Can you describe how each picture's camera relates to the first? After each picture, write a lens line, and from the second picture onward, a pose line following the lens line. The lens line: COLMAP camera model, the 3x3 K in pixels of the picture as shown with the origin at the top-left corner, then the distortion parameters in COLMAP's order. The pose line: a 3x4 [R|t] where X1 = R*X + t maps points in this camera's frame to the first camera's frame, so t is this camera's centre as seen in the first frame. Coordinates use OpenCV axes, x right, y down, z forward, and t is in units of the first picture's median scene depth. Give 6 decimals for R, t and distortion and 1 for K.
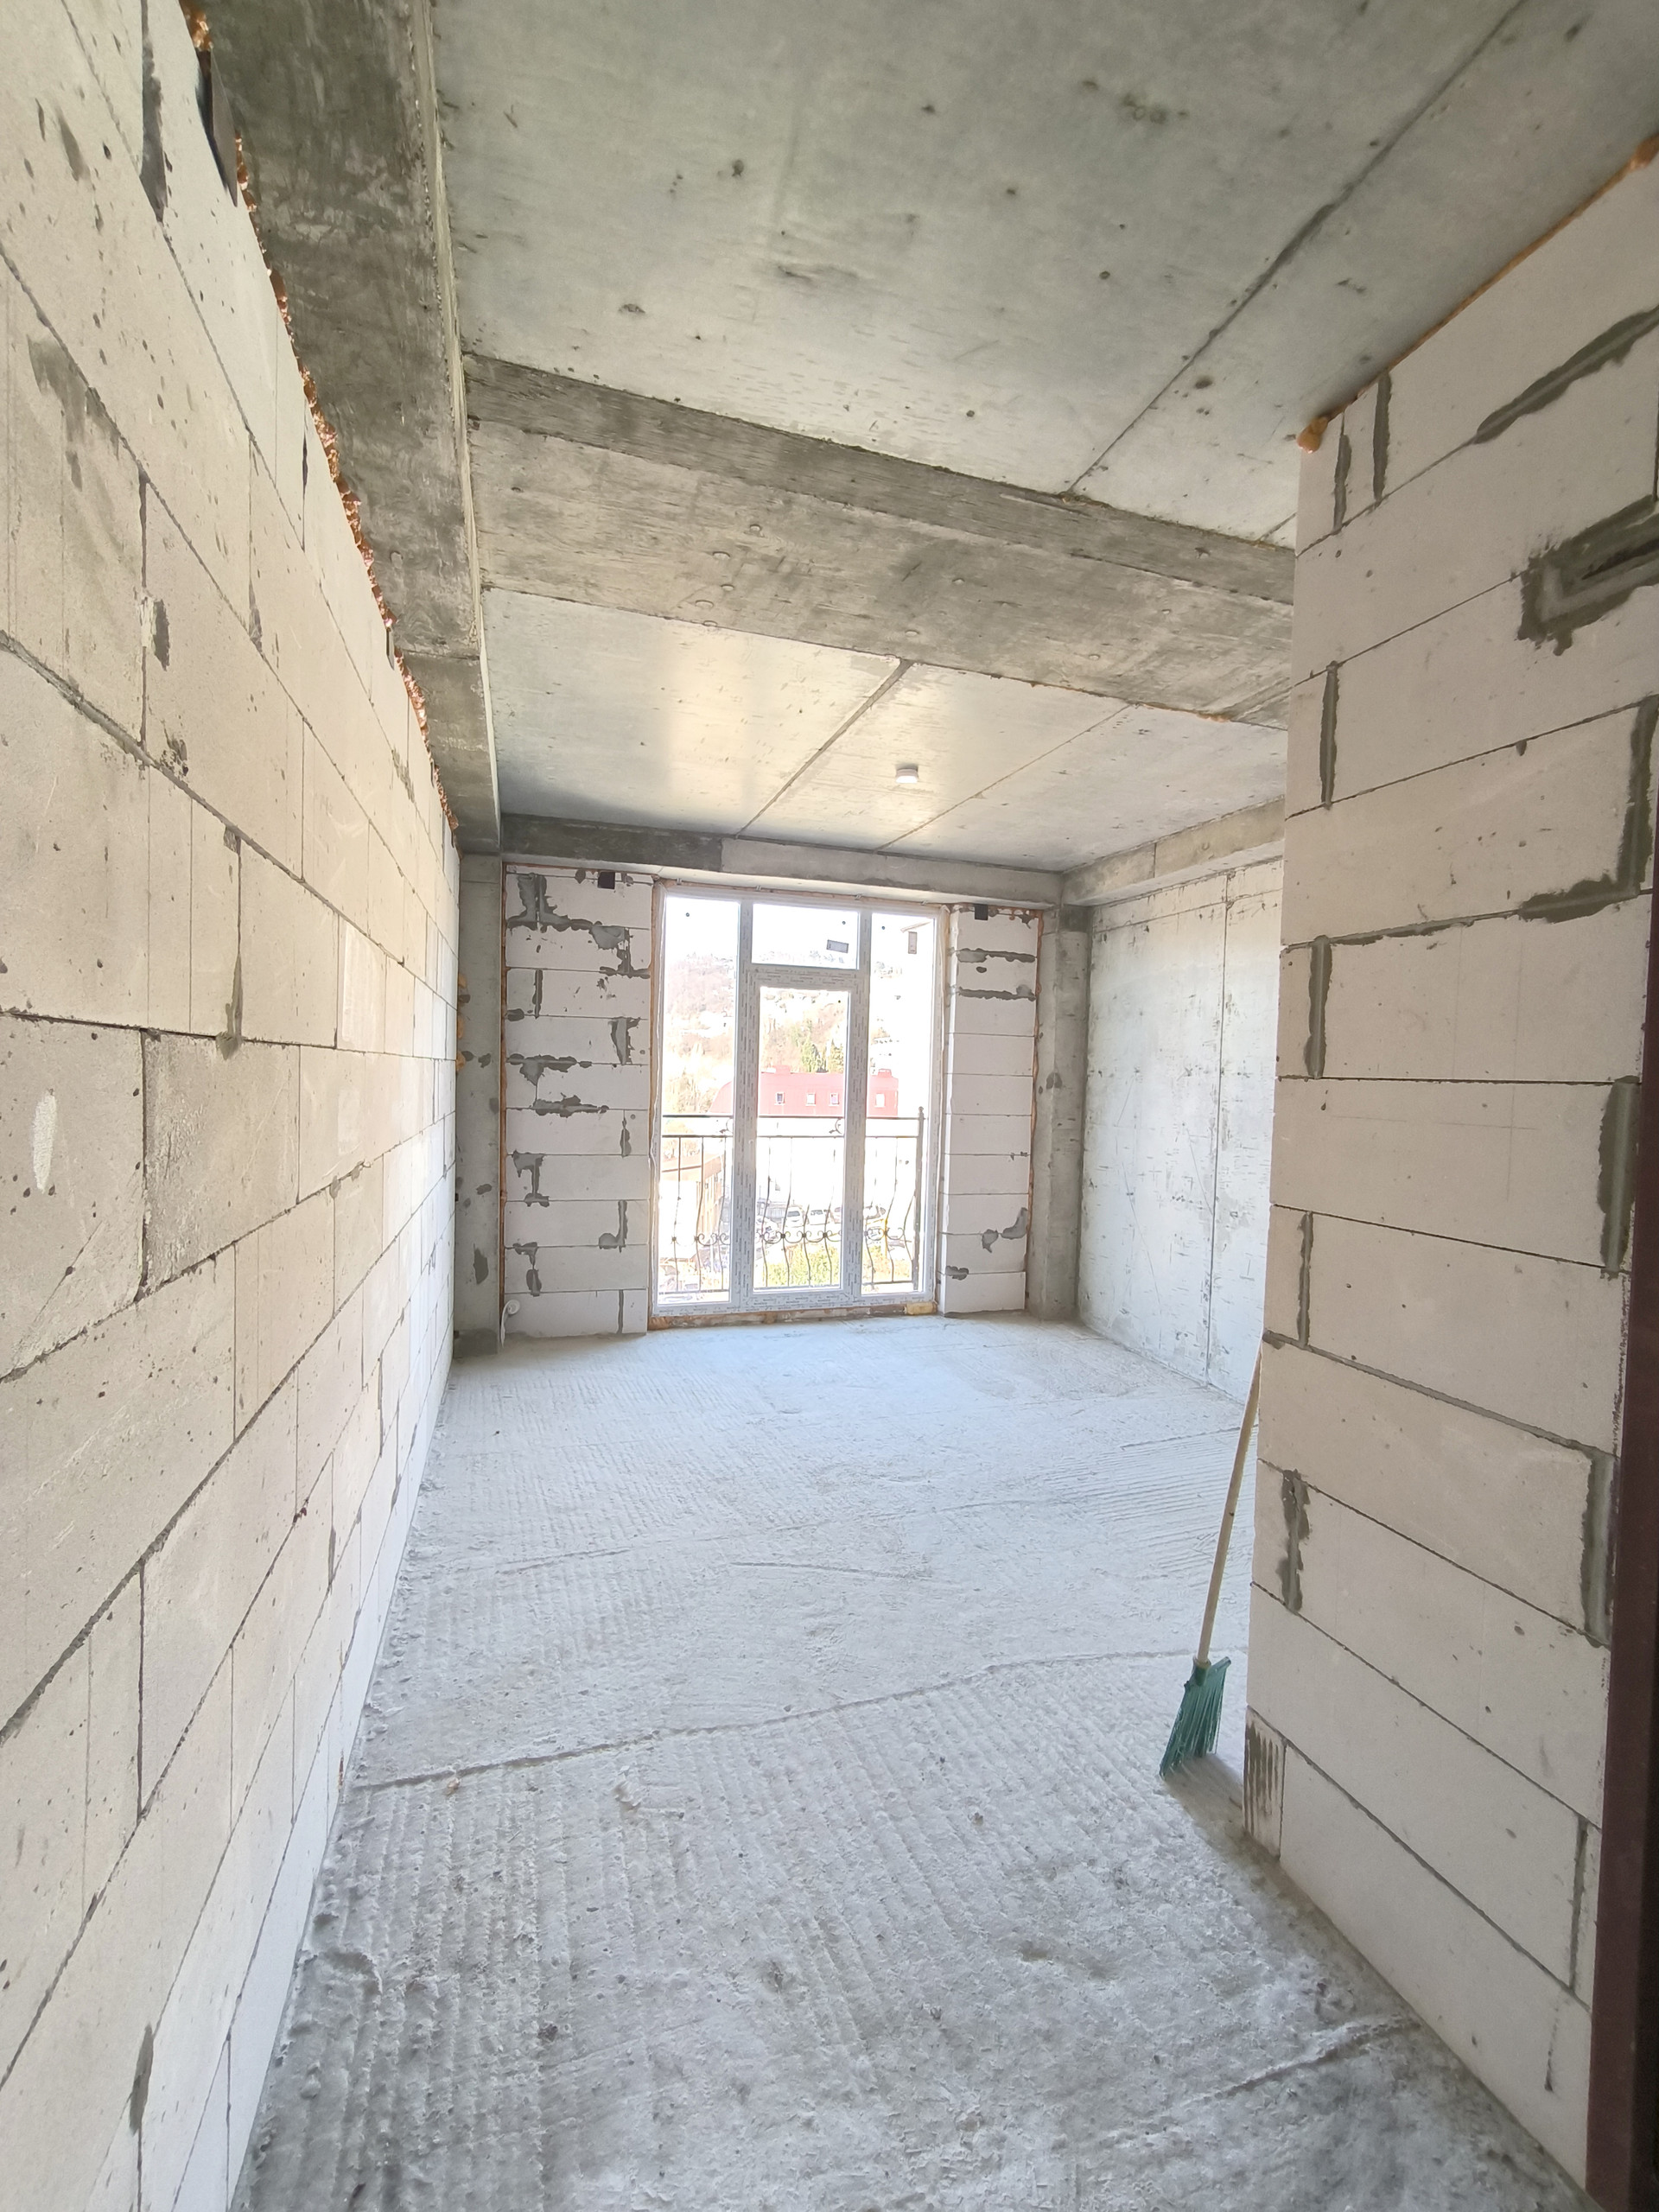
lens RADIAL K [[958.4, 0, 818.5], [0, 958.4, 1095.9], [0, 0, 1]] dist [-0.012821, 0.008214]
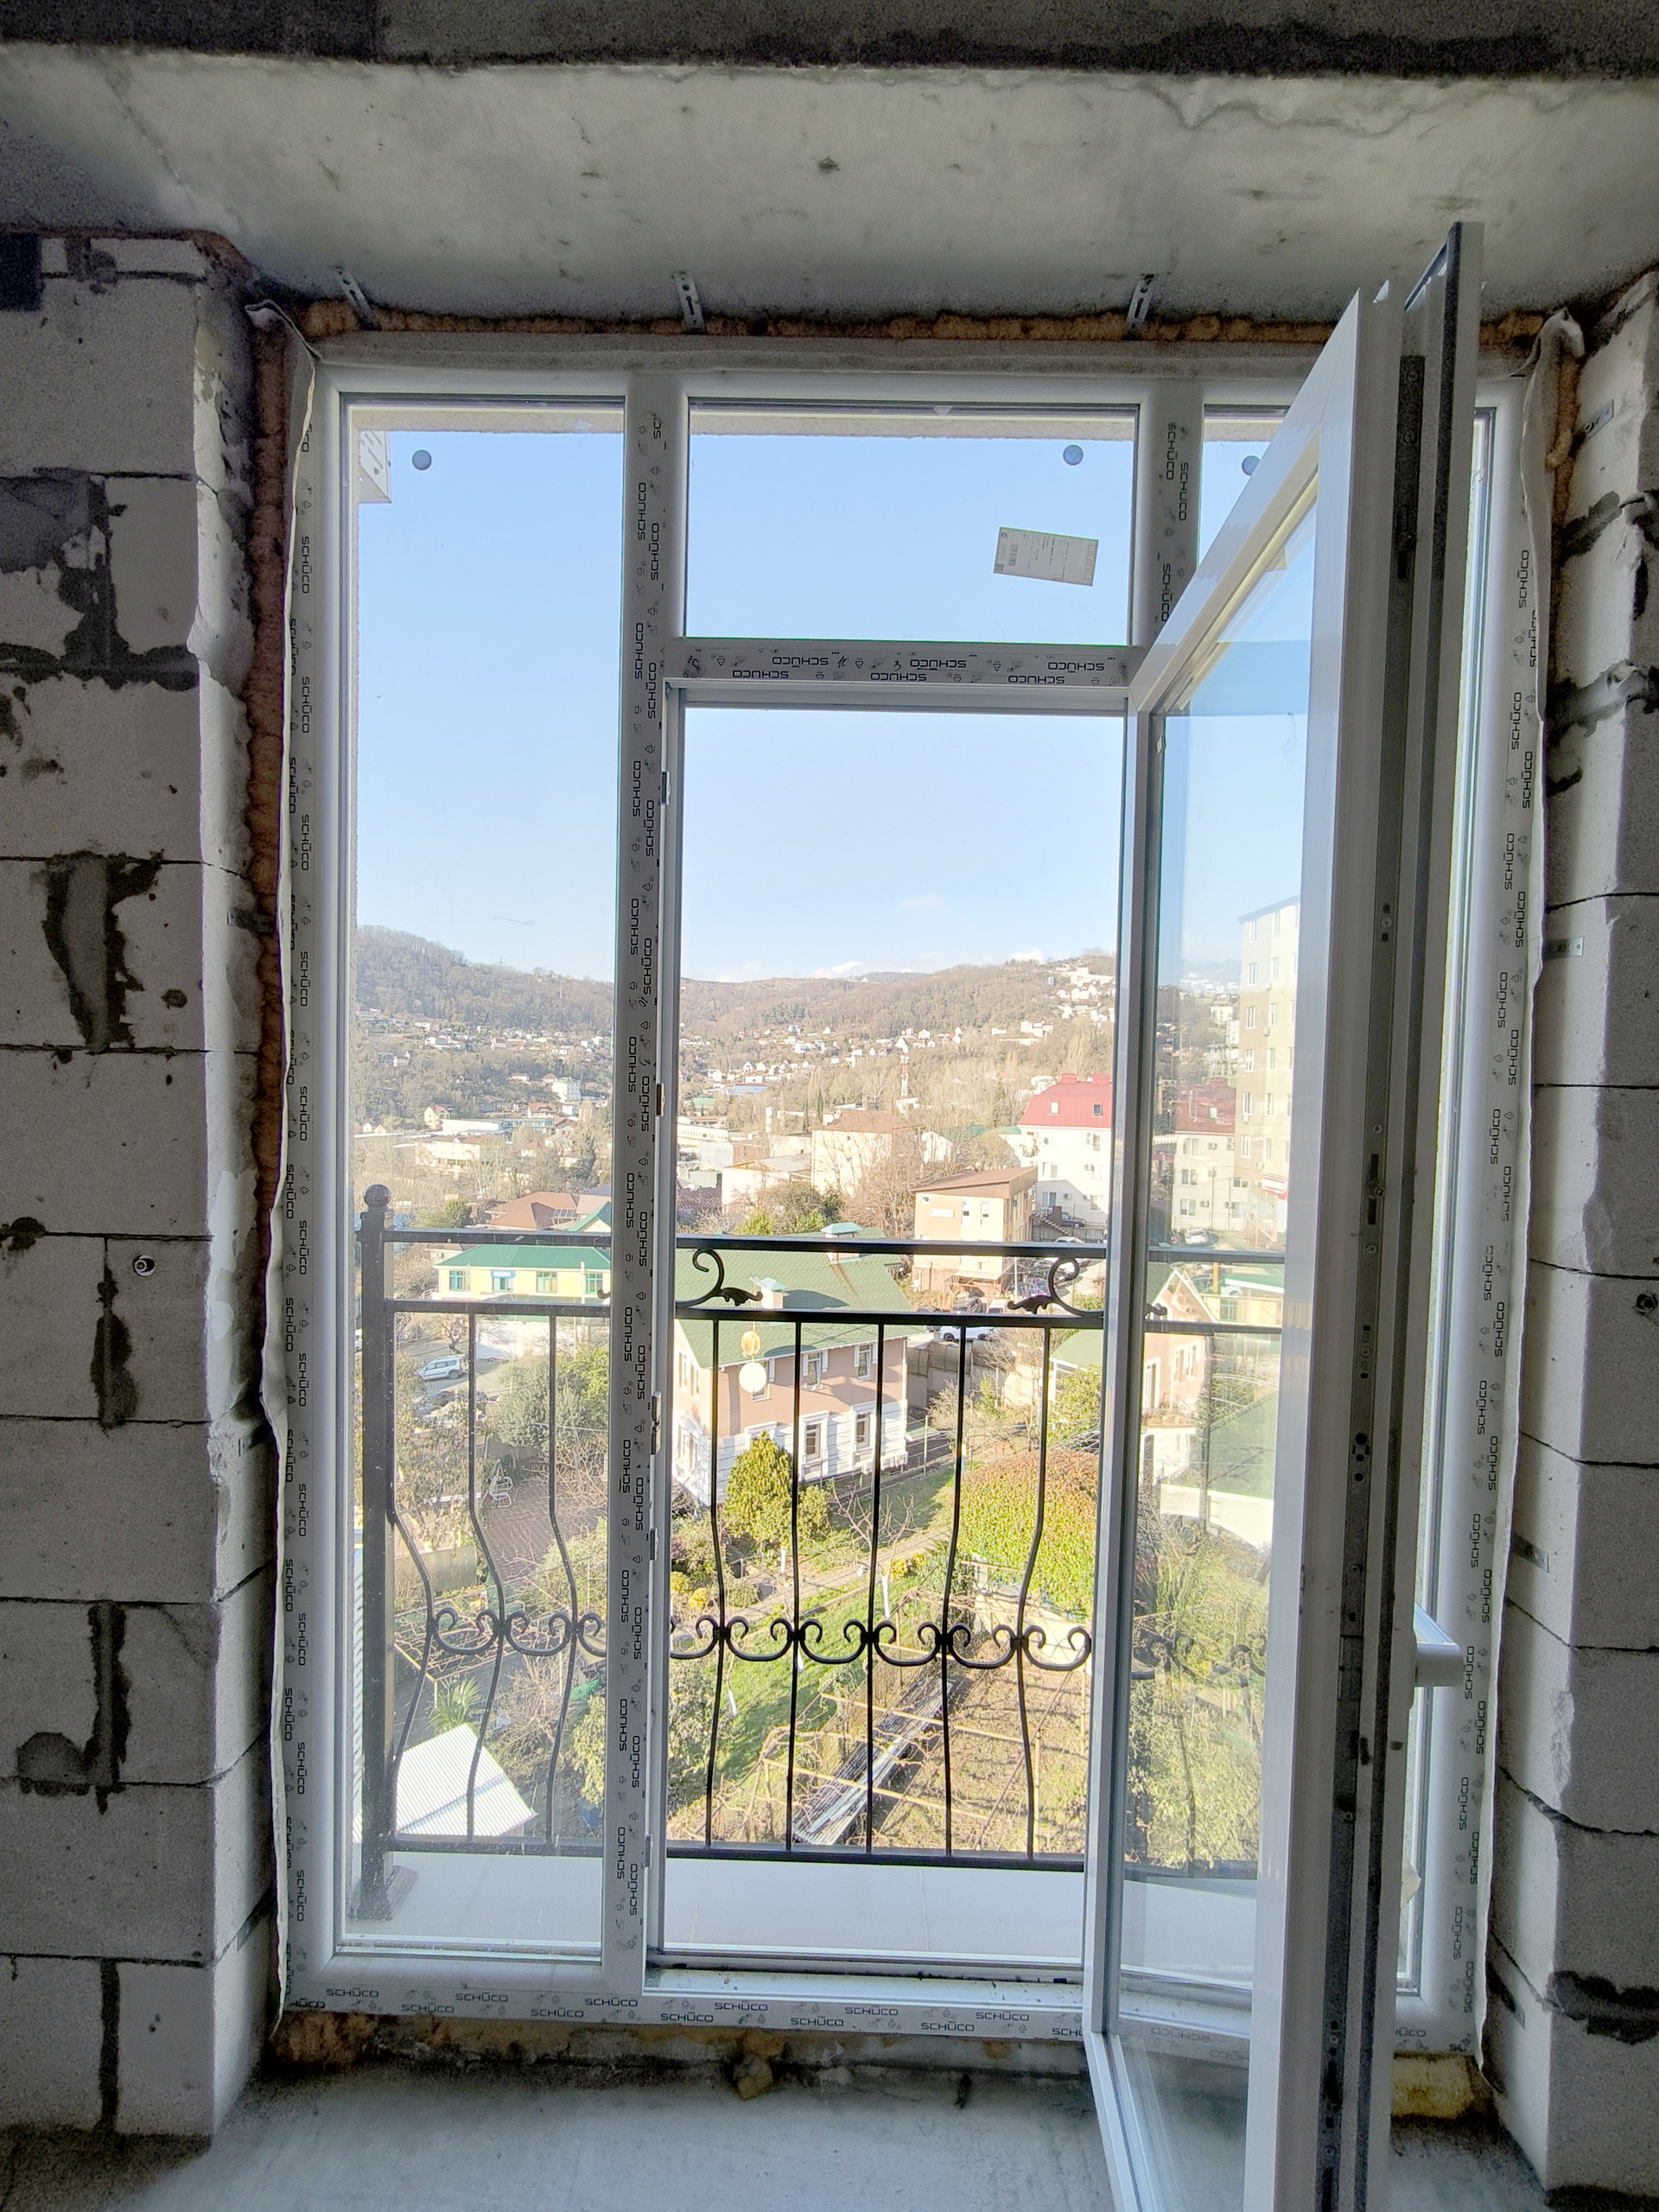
lens RADIAL K [[958.4, 0, 833.7], [0, 958.4, 1108.6], [0, 0, 1]] dist [-0.012821, 0.008214]
pose [[0.951137, 0.005738, -0.308717, 0.048516], [-0.004794, 0.999981, 0.003819, -0.020310], [0.308733, -0.002152, 0.951146, 0.840812]]
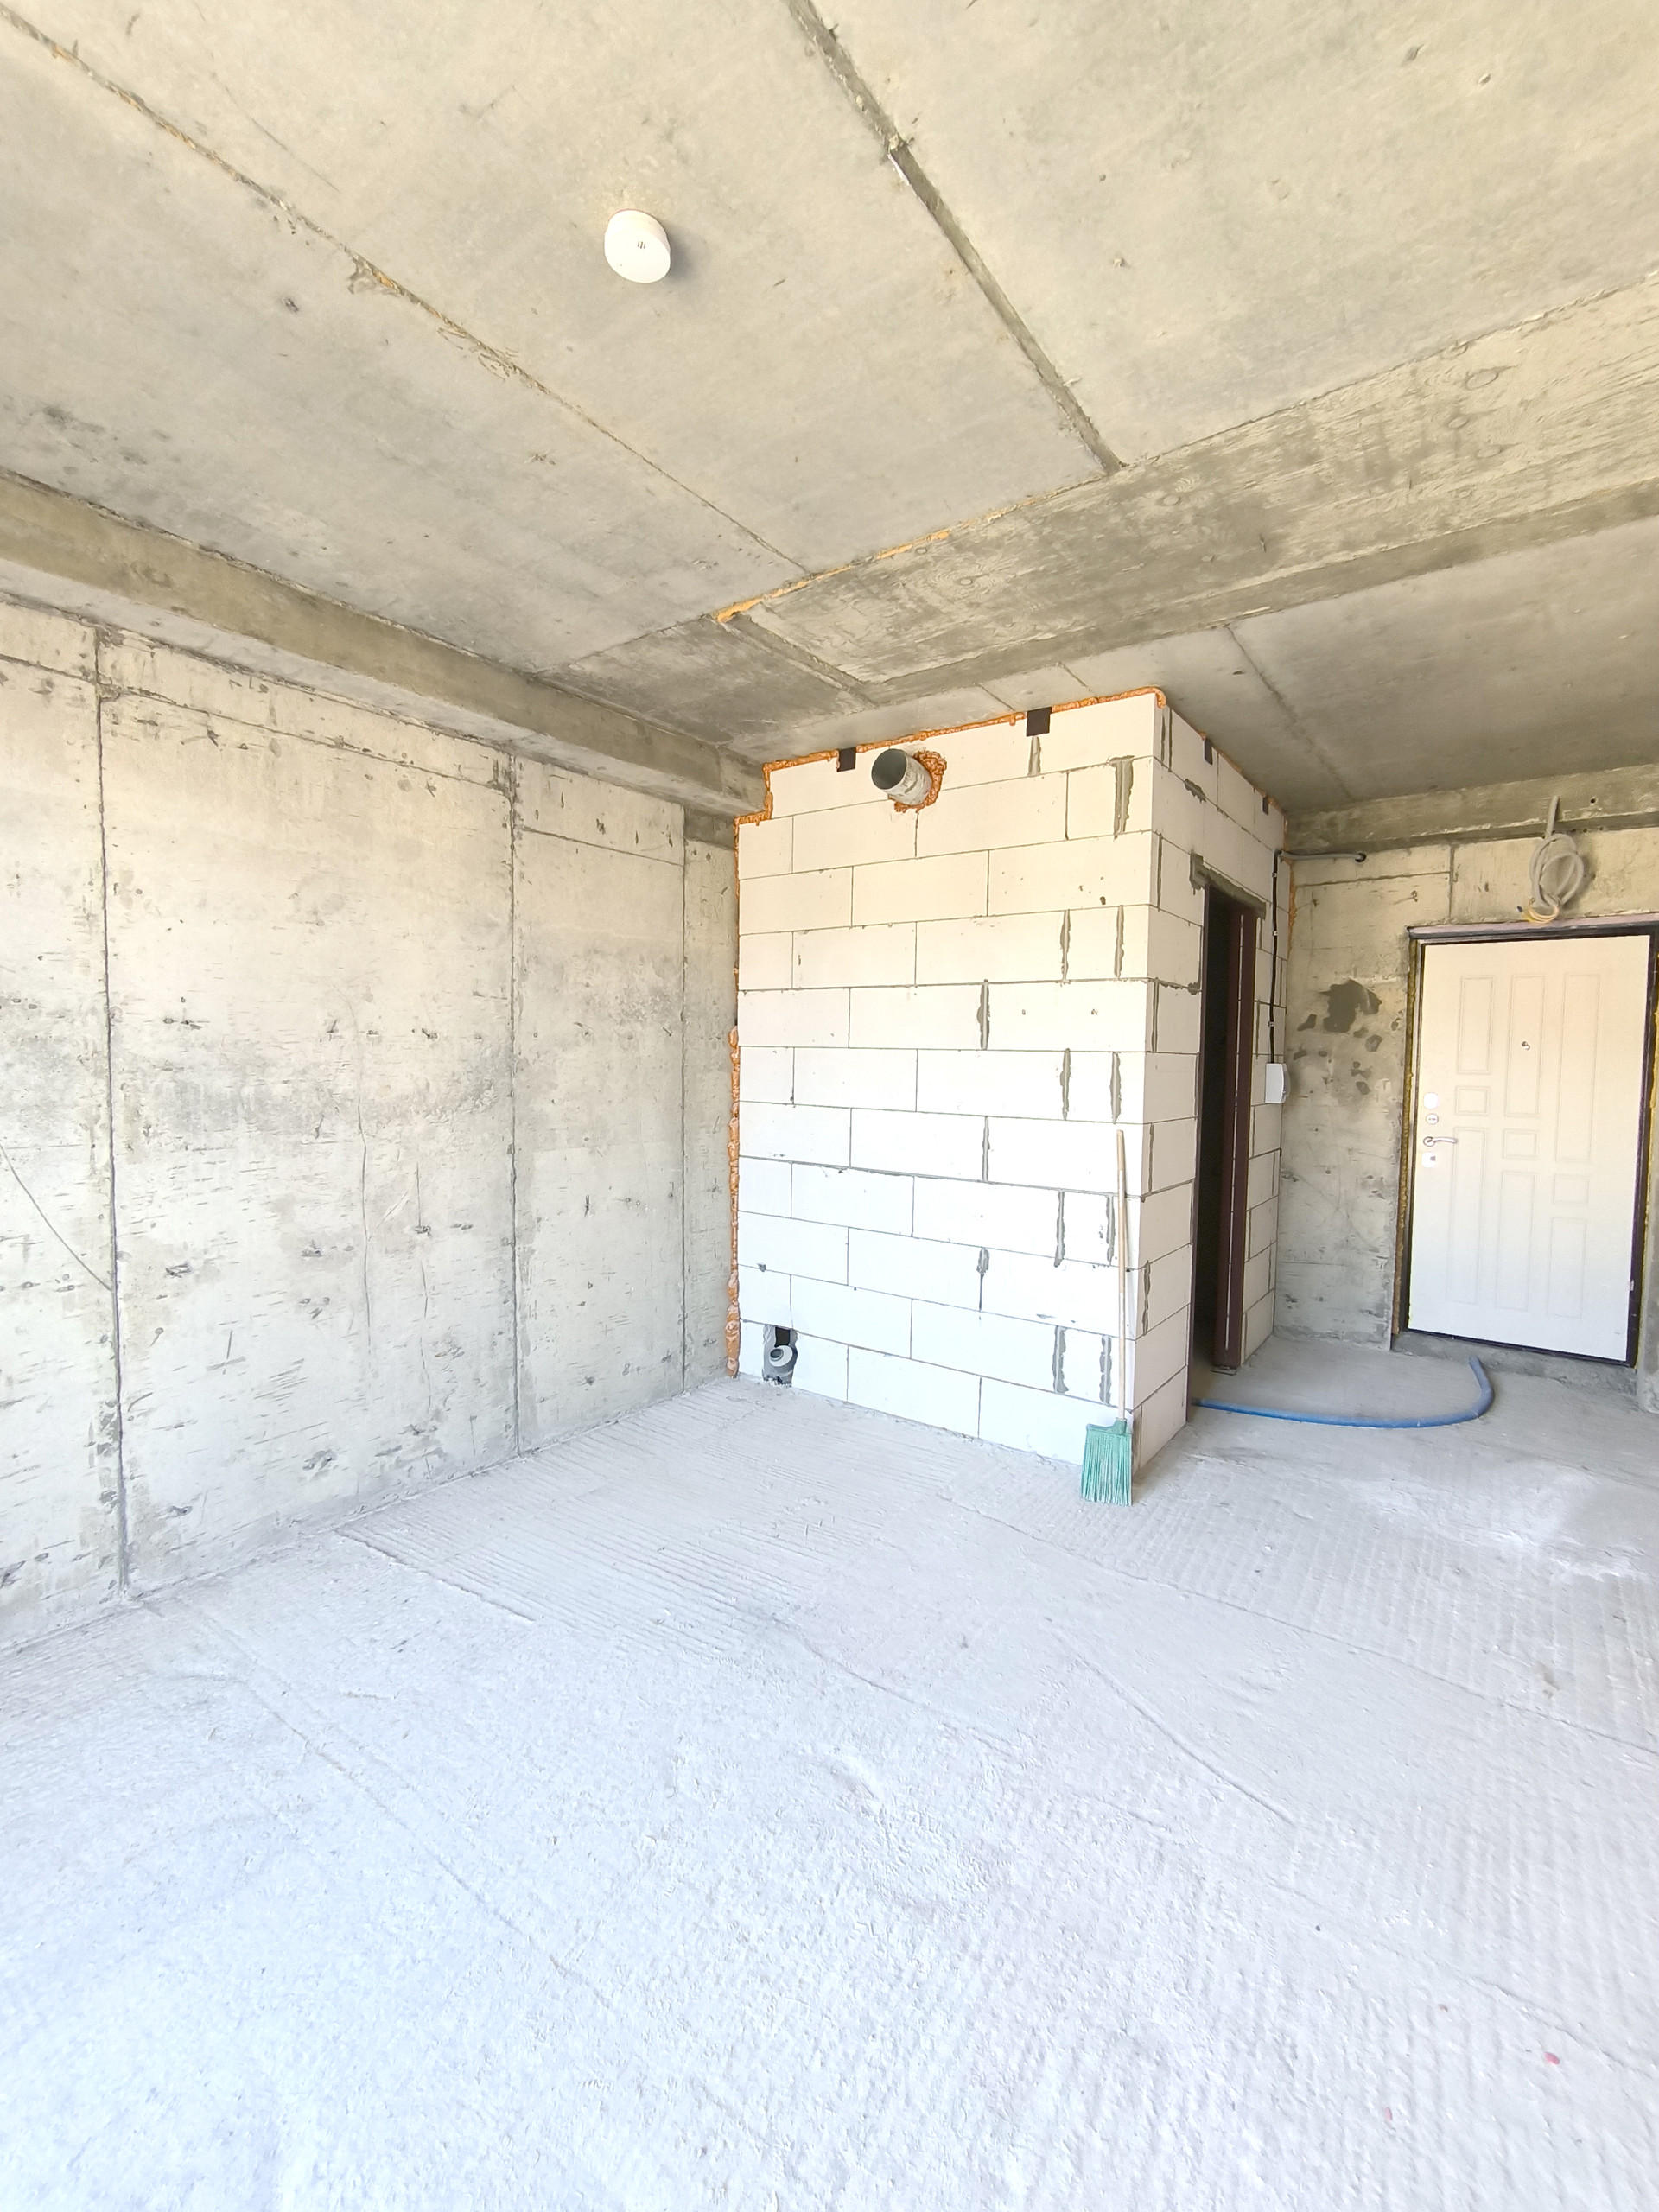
lens RADIAL K [[958.4, 0, 833.2], [0, 958.4, 1102.6], [0, 0, 1]] dist [-0.012821, 0.008214]
pose [[-0.599074, -0.074110, 0.797257, -0.211539], [-0.011309, 0.996391, 0.084123, -0.023564], [-0.800614, 0.041380, -0.597750, 0.896970]]
